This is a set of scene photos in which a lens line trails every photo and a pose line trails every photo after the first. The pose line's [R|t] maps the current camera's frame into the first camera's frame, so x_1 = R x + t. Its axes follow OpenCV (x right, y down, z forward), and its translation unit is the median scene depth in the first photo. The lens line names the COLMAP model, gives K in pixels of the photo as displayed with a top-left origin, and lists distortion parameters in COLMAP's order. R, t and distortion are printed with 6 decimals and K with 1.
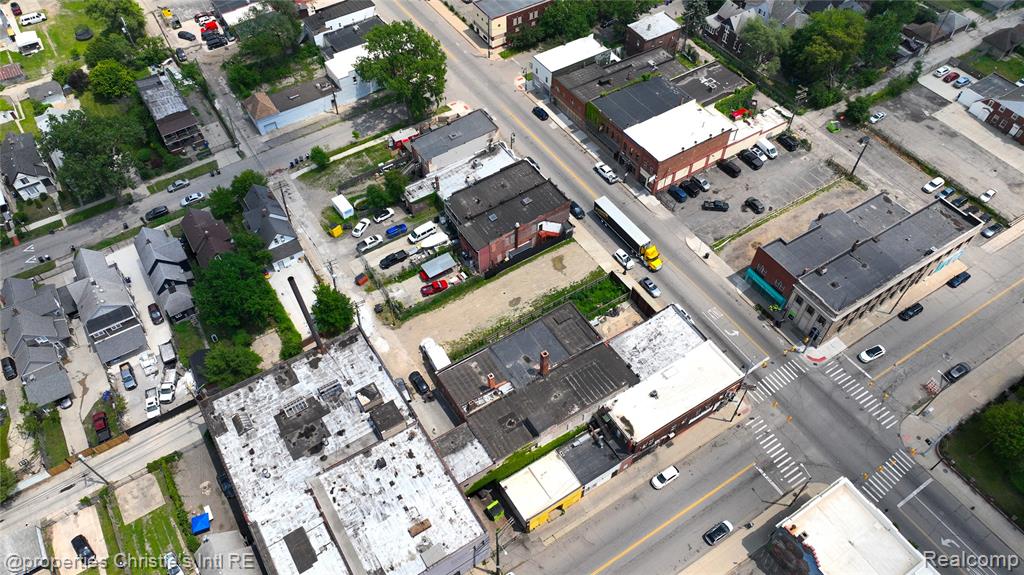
lens RADIAL K [[719.9, 0, 512.0], [0, 719.9, 283.1], [0, 0, 1]] dist [0.005405, 0.005653]
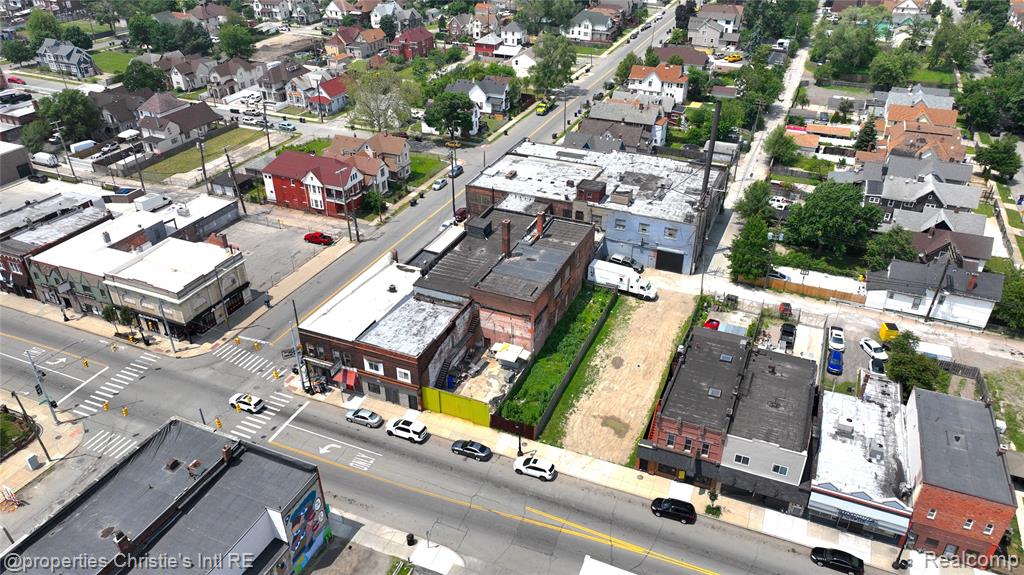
lens RADIAL K [[719.9, 0, 512.0], [0, 719.9, 283.1], [0, 0, 1]] dist [0.005405, 0.005653]
pose [[-0.827991, 0.296037, -0.476227, 0.433277], [-0.435057, 0.196663, 0.878663, -0.608717], [0.353773, 0.934711, -0.034042, 0.933754]]
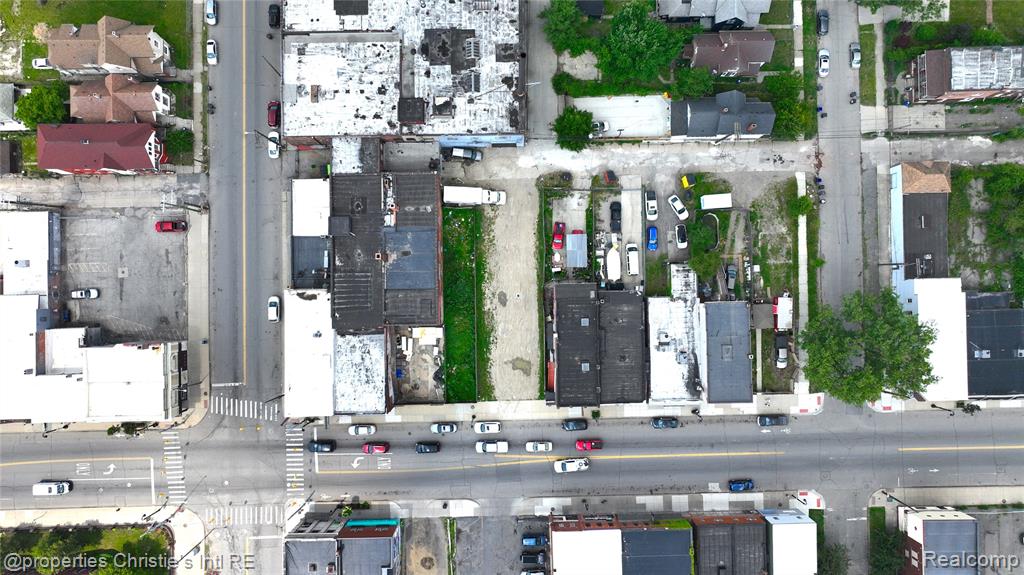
lens RADIAL K [[719.9, 0, 512.0], [0, 719.9, 283.1], [0, 0, 1]] dist [0.005405, 0.005653]
pose [[-0.525008, 0.851072, -0.006593, -0.014933], [-0.666511, -0.406315, 0.625037, -0.601050], [0.529272, 0.332544, 0.780567, 0.240968]]
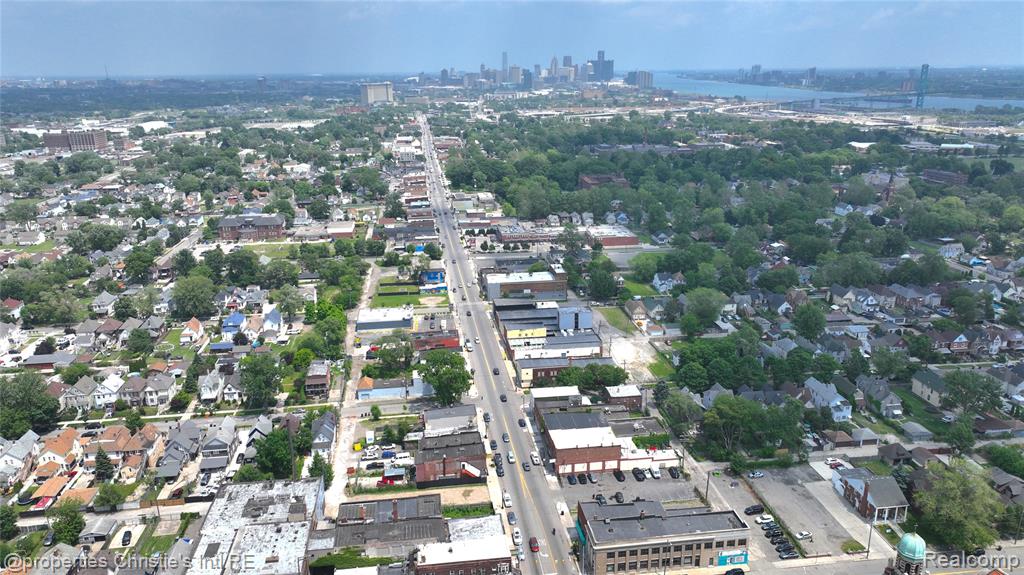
lens RADIAL K [[719.9, 0, 512.0], [0, 719.9, 283.1], [0, 0, 1]] dist [0.005405, 0.005653]
pose [[0.910024, 0.116914, -0.397728, 0.739944], [-0.323631, 0.799934, -0.505341, 0.372496], [0.259075, 0.588589, 0.765796, -0.399411]]
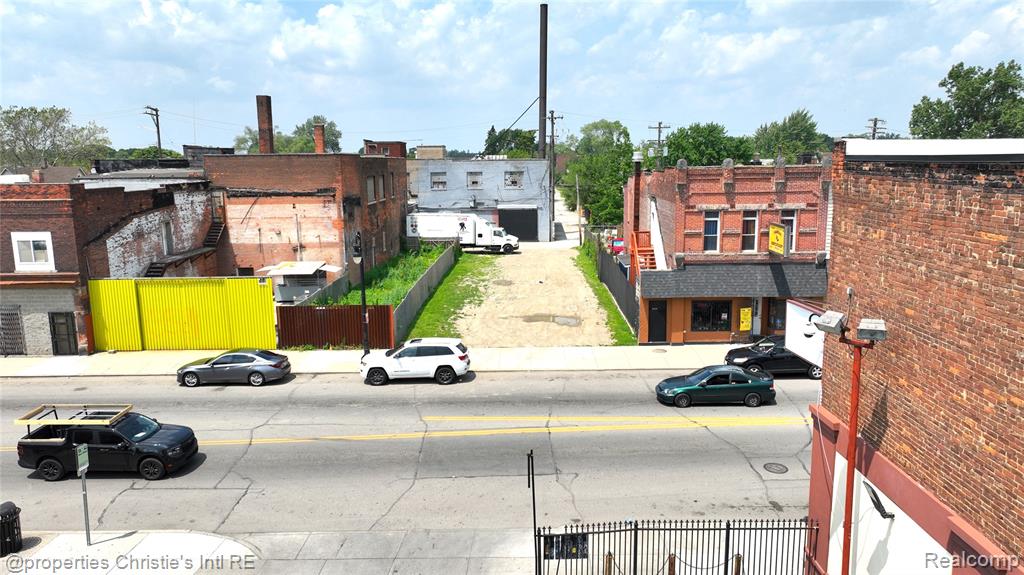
lens RADIAL K [[719.9, 0, 512.0], [0, 719.9, 283.1], [0, 0, 1]] dist [0.005405, 0.005653]
pose [[-0.556620, 0.153374, -0.816487, 0.341077], [-0.642362, 0.543786, 0.540062, -0.200865], [0.526826, 0.825090, -0.204161, 1.113326]]
